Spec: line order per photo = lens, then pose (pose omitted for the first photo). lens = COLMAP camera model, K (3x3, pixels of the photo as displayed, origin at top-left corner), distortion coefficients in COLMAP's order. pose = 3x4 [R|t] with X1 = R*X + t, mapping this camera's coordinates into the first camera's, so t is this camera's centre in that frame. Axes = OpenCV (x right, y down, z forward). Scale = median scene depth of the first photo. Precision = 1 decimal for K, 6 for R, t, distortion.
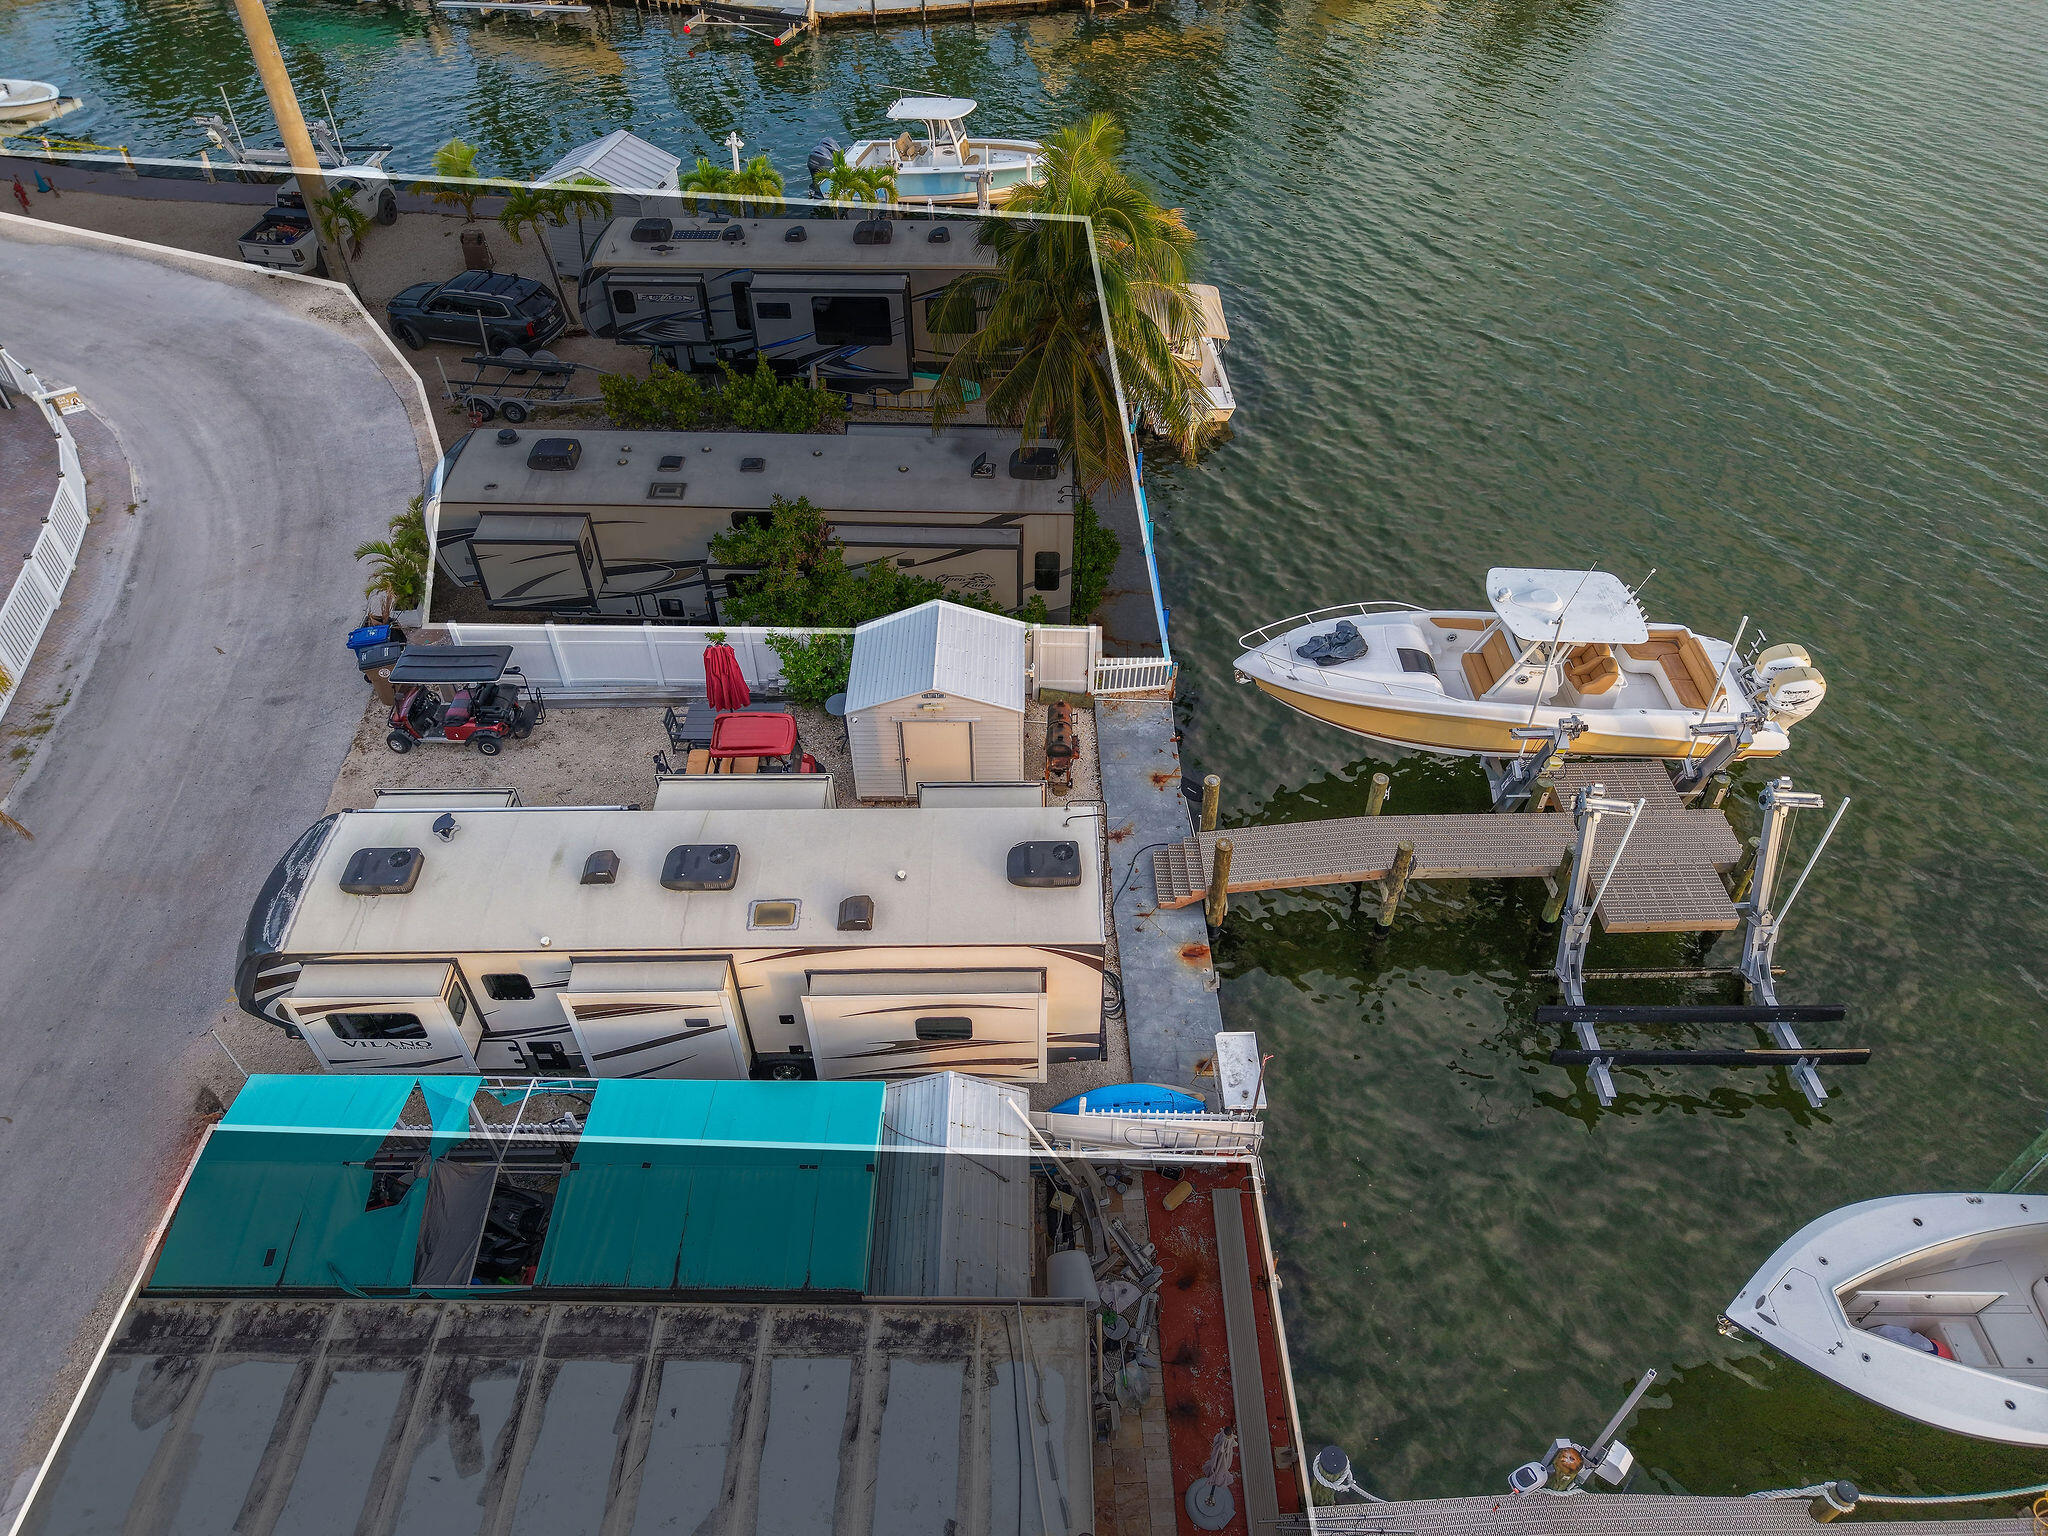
lens RADIAL K [[1374.8, 0, 1024.0], [0, 1374.8, 768.0], [0, 0, 1]] dist [-0.008913, 0.000828]
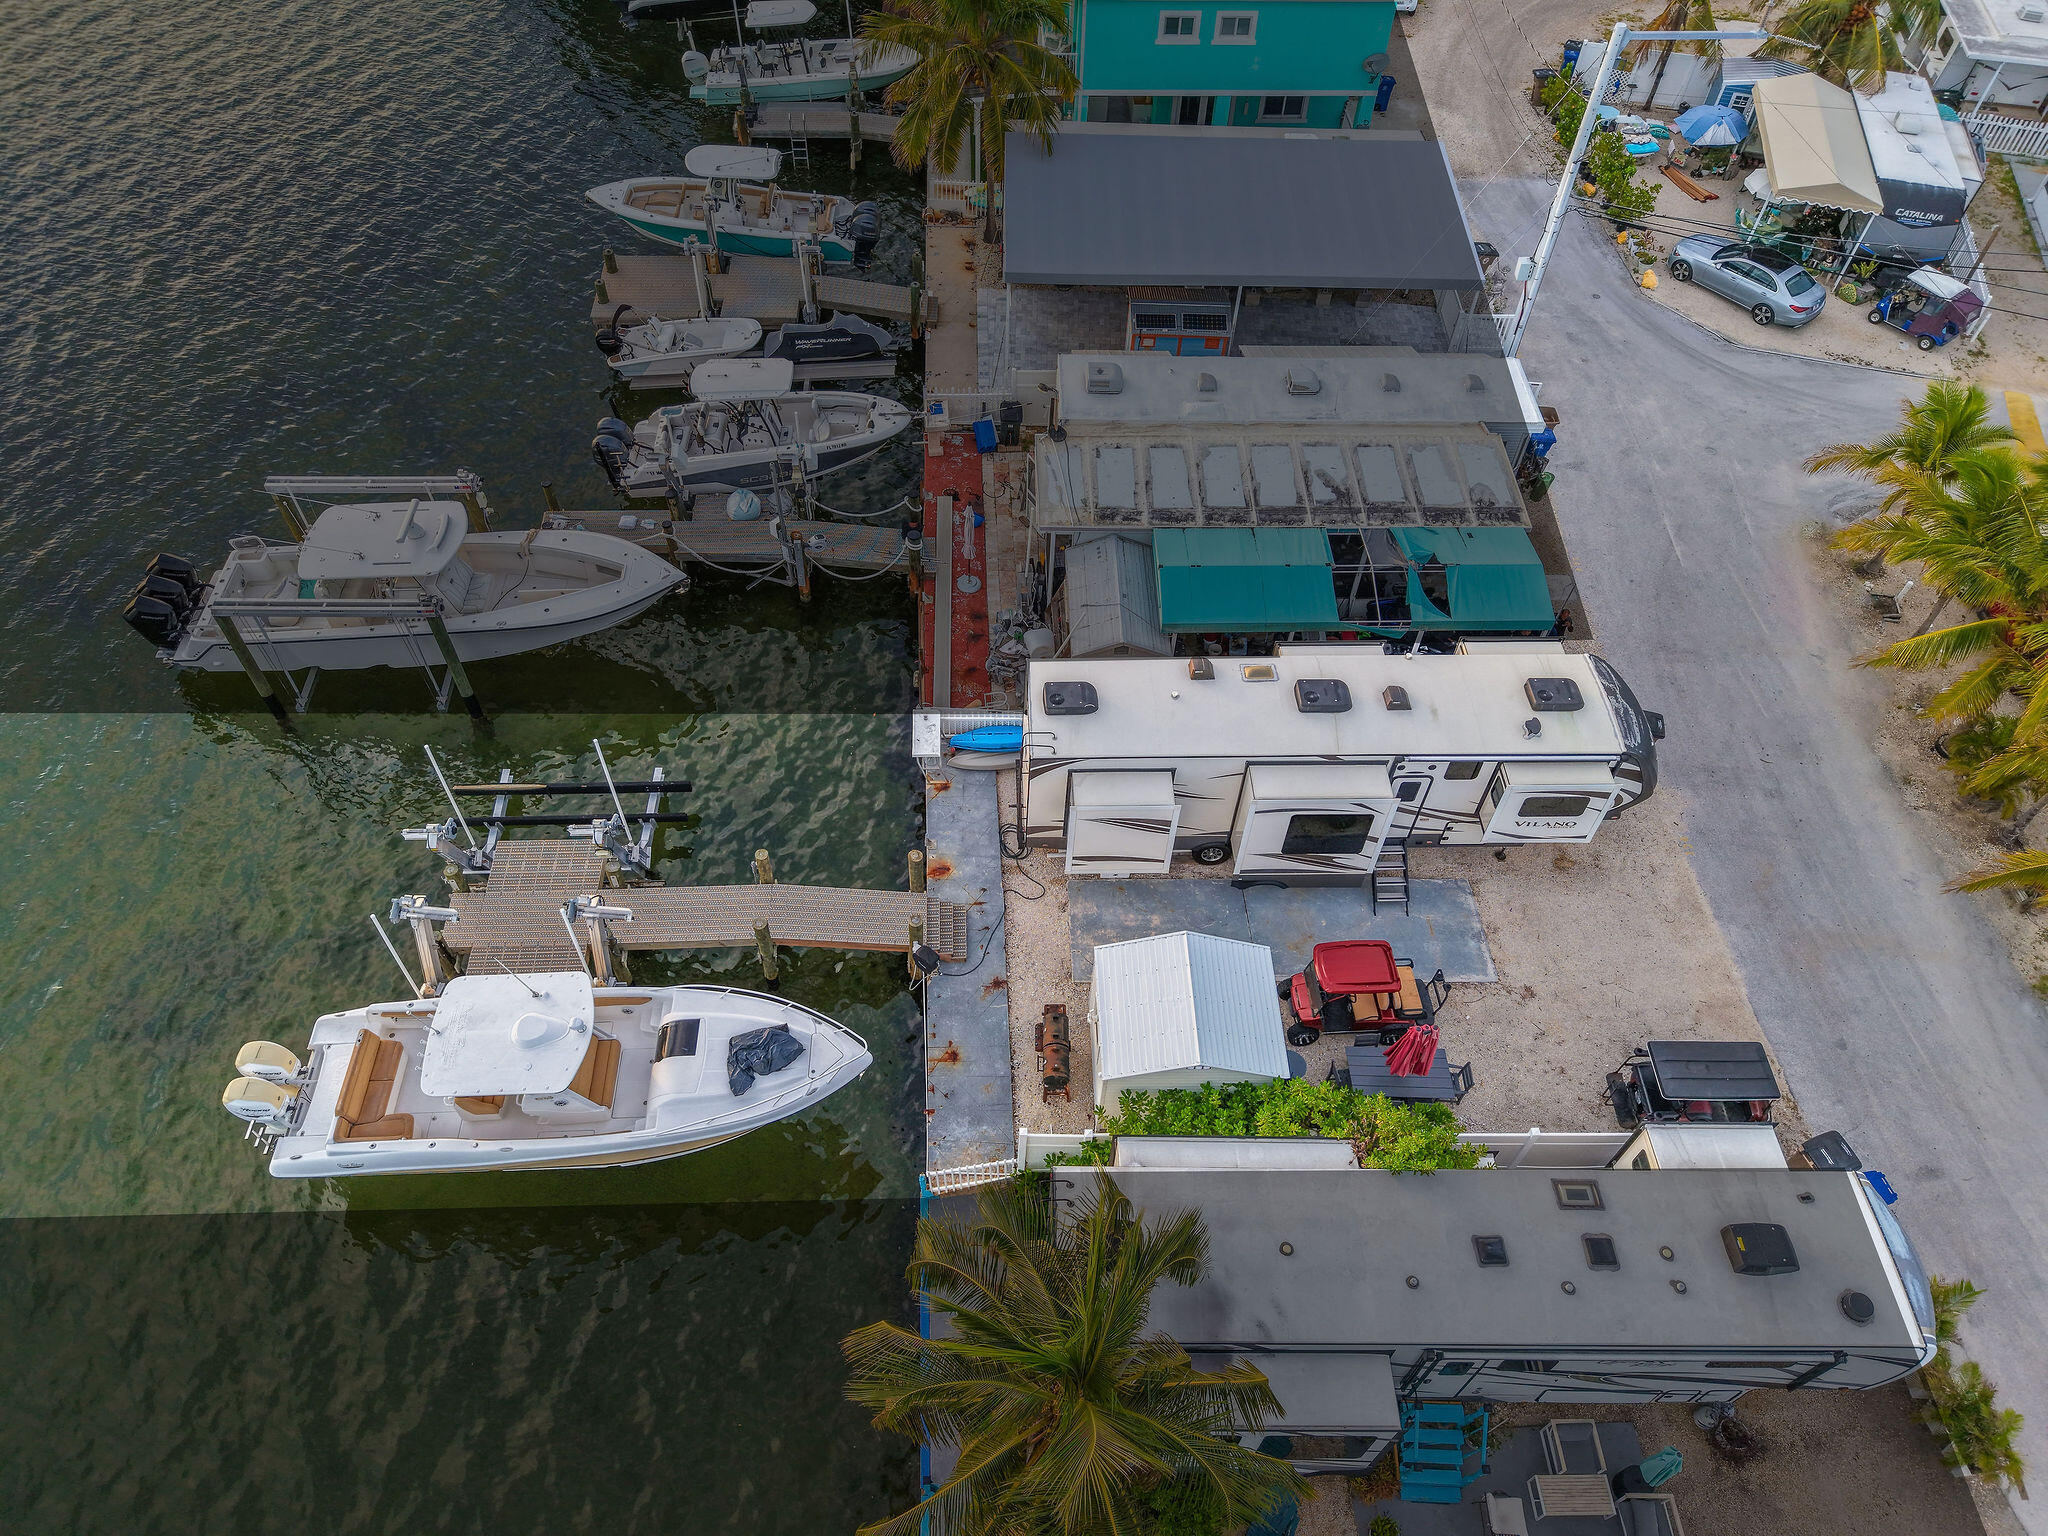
lens RADIAL K [[1374.8, 0, 1024.0], [0, 1374.8, 768.0], [0, 0, 1]] dist [-0.008913, 0.000828]
pose [[-0.999440, 0.002475, -0.033377, 0.103616], [-0.033451, -0.106741, 0.993724, -1.247655], [-0.001103, 0.994284, 0.106764, 0.906568]]
